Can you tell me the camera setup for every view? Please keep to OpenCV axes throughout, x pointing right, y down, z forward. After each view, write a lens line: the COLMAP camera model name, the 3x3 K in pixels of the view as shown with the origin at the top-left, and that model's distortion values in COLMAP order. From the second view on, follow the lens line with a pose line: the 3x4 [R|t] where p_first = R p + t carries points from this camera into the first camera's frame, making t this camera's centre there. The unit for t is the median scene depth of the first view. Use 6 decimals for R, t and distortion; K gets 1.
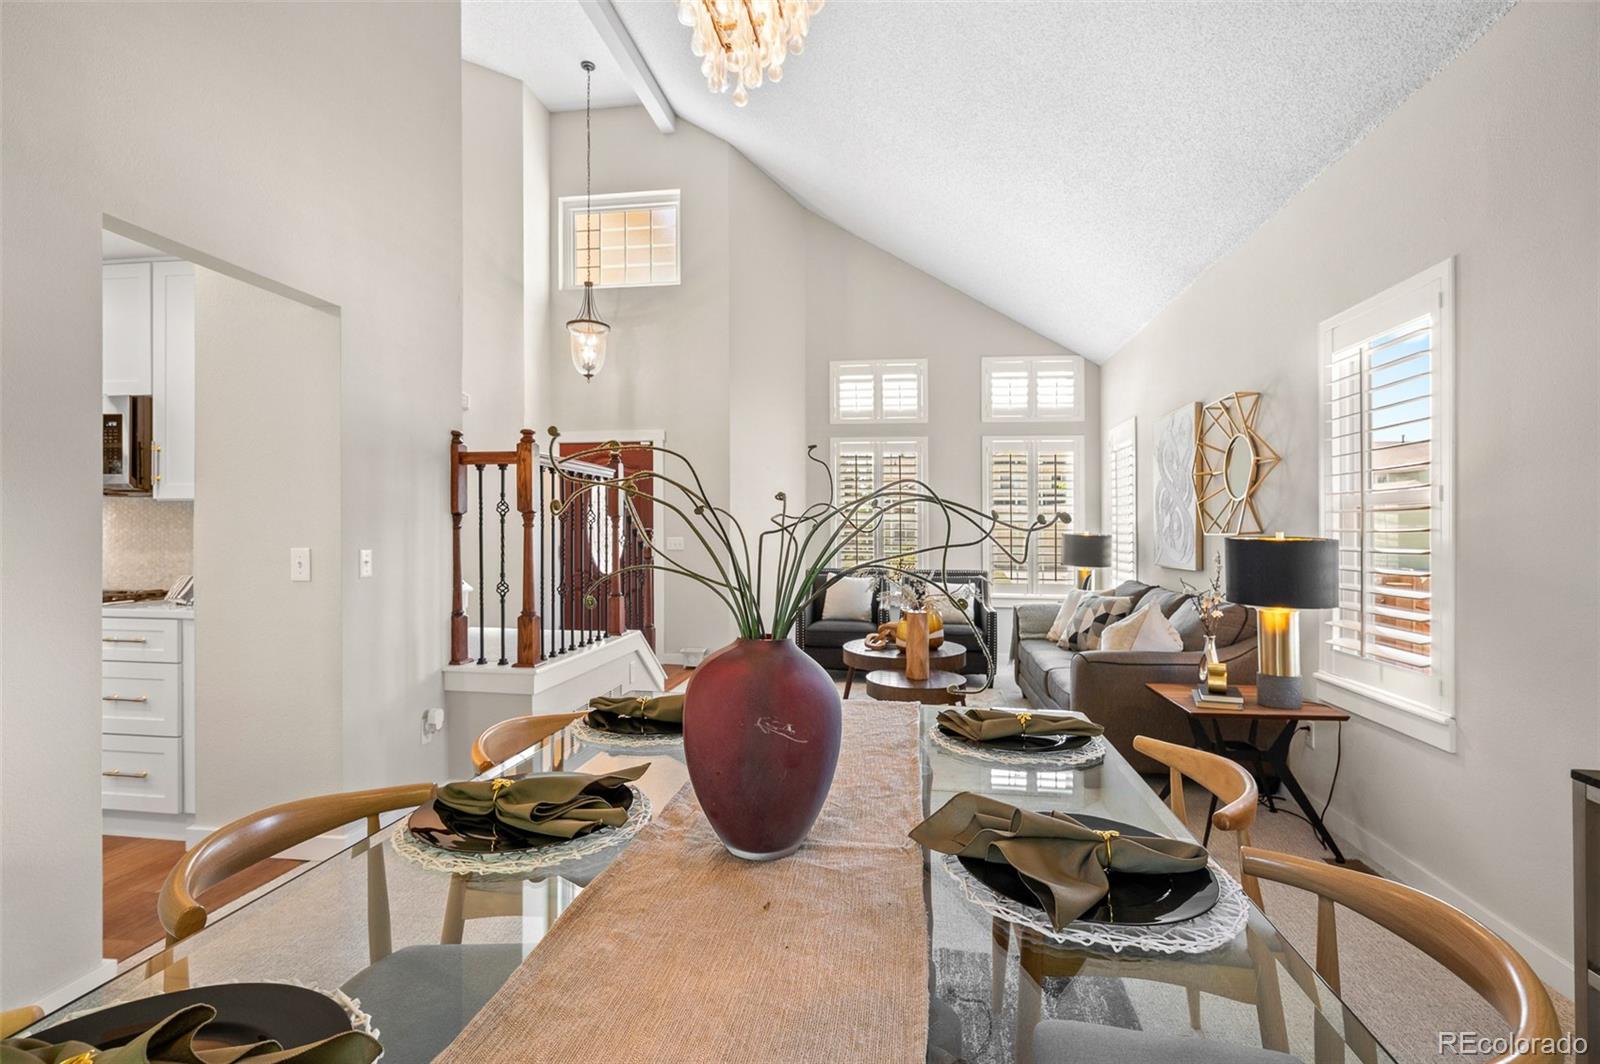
lens RADIAL K [[733.5, 0, 797.5], [0, 733.5, 523.6], [0, 0, 1]] dist [-0.003302, 0.003041]
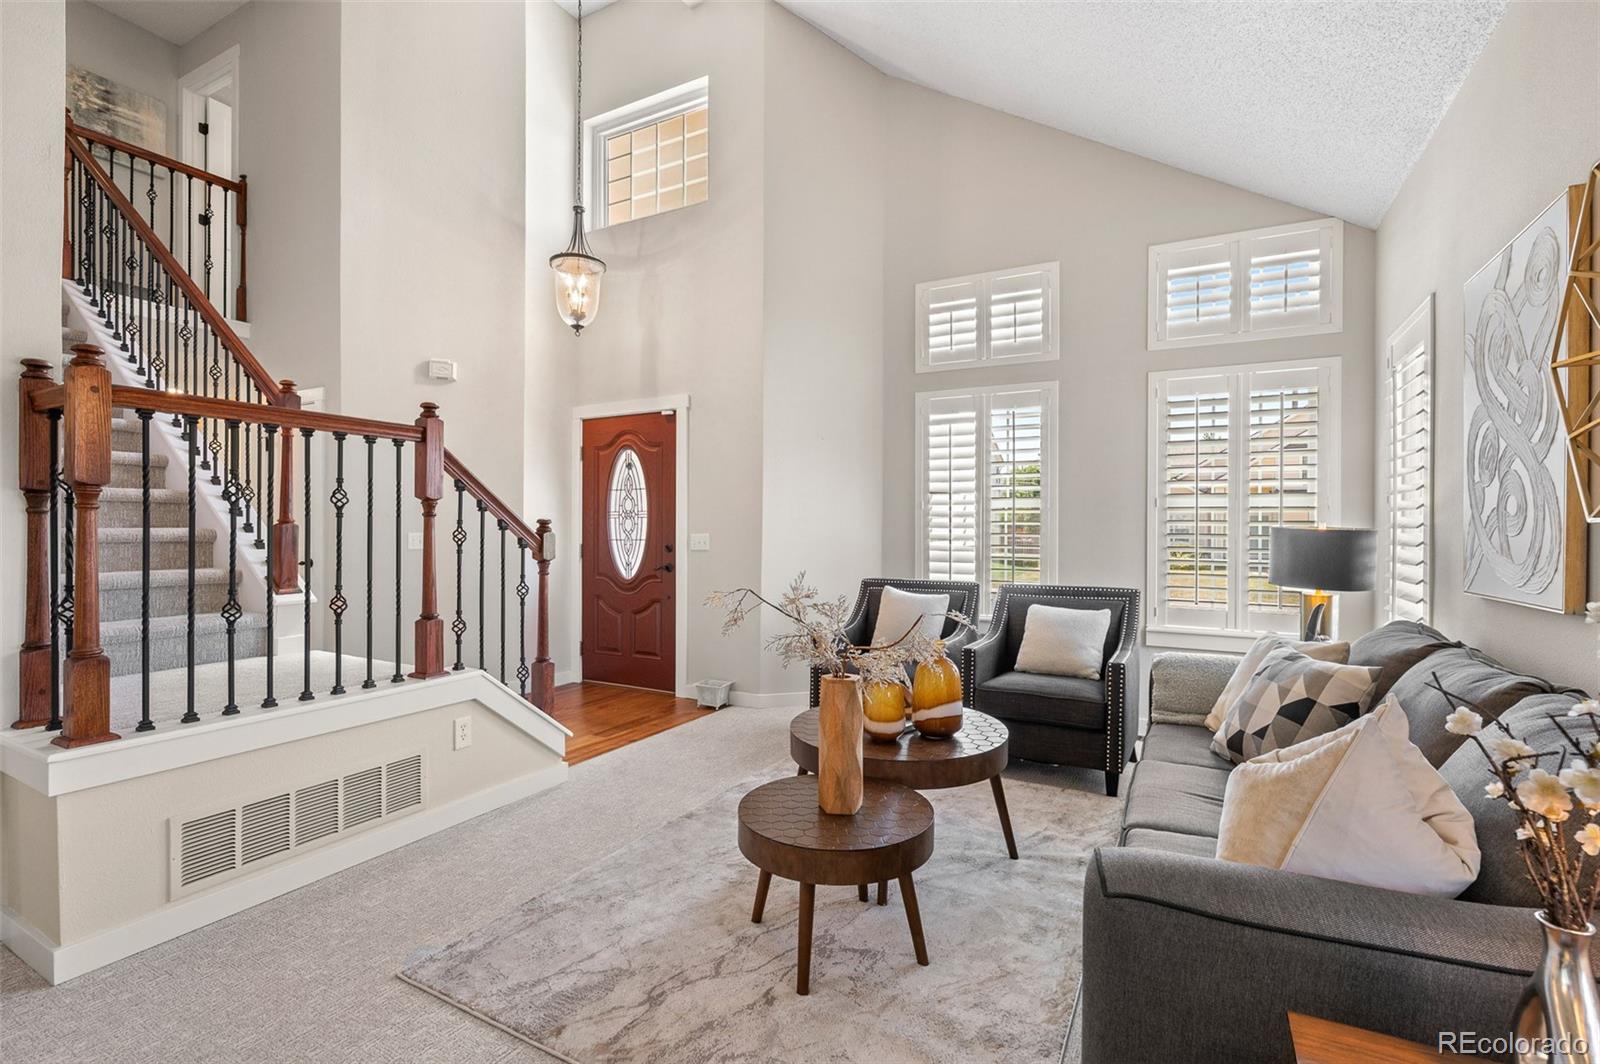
lens RADIAL K [[733.5, 0, 795.6], [0, 733.5, 538.8], [0, 0, 1]] dist [-0.003302, 0.003041]
pose [[0.940867, 0.002534, -0.338766, 0.211765], [0.004376, 0.999798, 0.019631, 0.010144], [0.338748, -0.019952, 0.940666, 0.360103]]
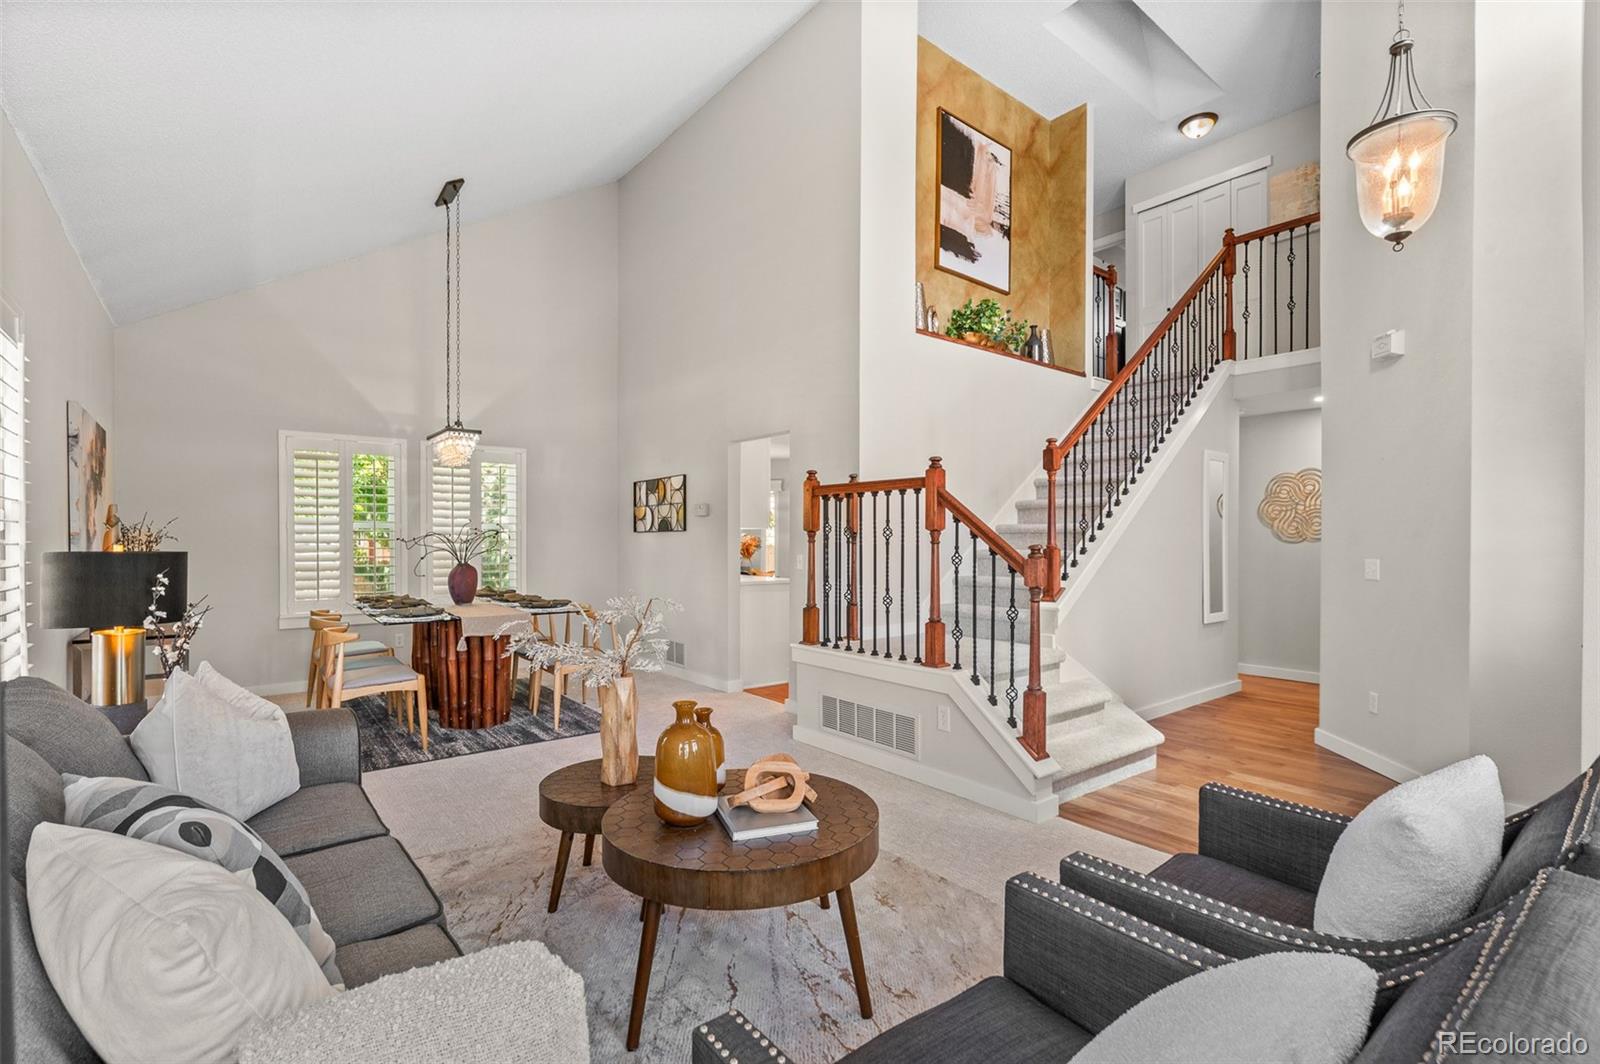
lens RADIAL K [[733.5, 0, 803.2], [0, 733.5, 535.0], [0, 0, 1]] dist [-0.003302, 0.003041]
pose [[-0.673629, -0.006928, -0.739037, 0.429152], [0.003201, 0.999919, -0.012291, 0.001225], [0.739063, -0.010645, -0.673553, 1.385038]]
